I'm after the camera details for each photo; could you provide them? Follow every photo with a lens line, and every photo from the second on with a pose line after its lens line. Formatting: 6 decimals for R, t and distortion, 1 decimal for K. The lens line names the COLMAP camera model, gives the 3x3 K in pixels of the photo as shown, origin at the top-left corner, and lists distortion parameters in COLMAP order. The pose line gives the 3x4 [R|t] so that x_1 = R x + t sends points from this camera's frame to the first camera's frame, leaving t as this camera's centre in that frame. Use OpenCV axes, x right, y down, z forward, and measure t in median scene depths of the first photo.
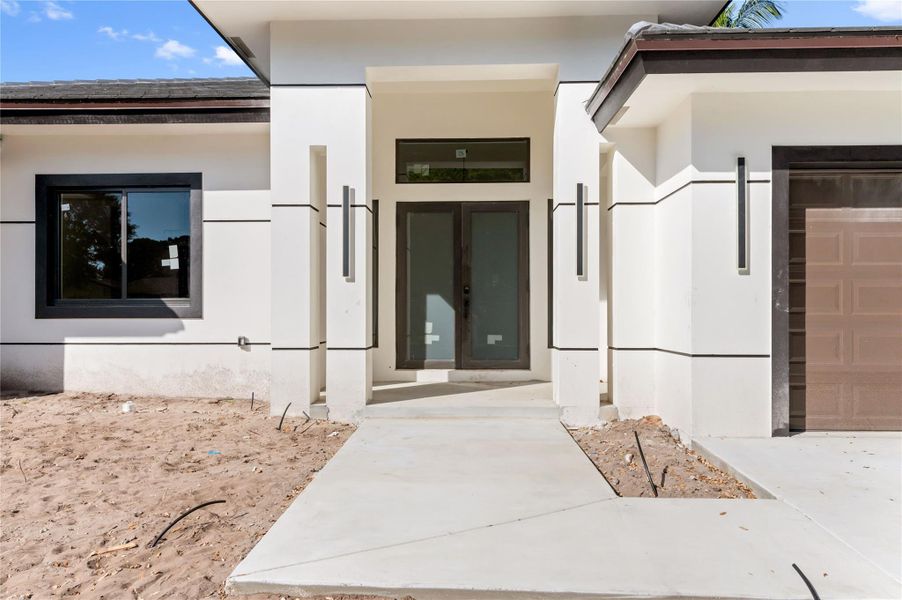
lens RADIAL K [[355.1, 0, 449.1], [0, 355.1, 302.8], [0, 0, 1]] dist [0.029785, 0.000096]
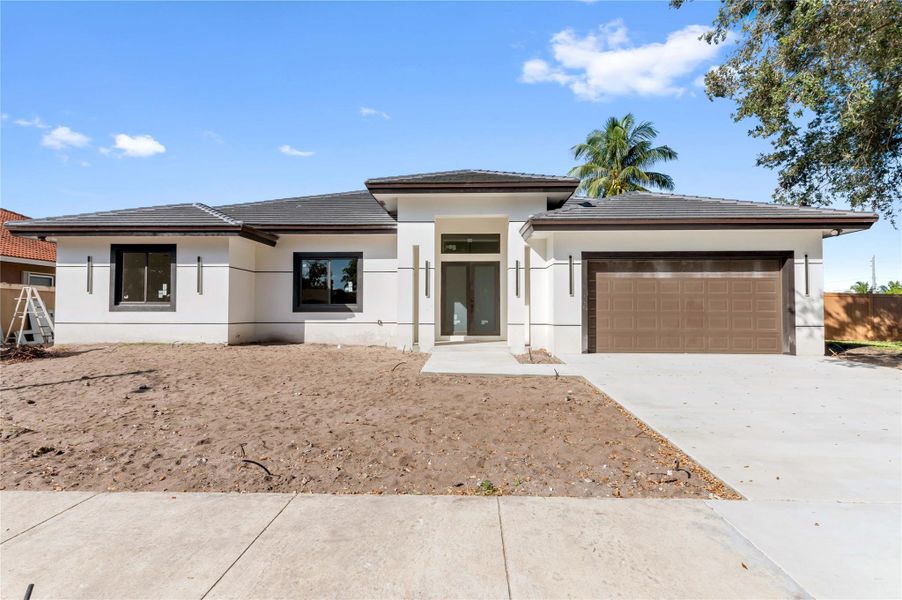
lens RADIAL K [[355.1, 0, 449.1], [0, 355.1, 302.8], [0, 0, 1]] dist [0.029785, 0.000096]
pose [[0.999745, 0.002760, 0.022397, -0.166059], [-0.002669, 0.999988, -0.004111, -0.012381], [-0.022408, 0.004051, 0.999741, -1.406768]]
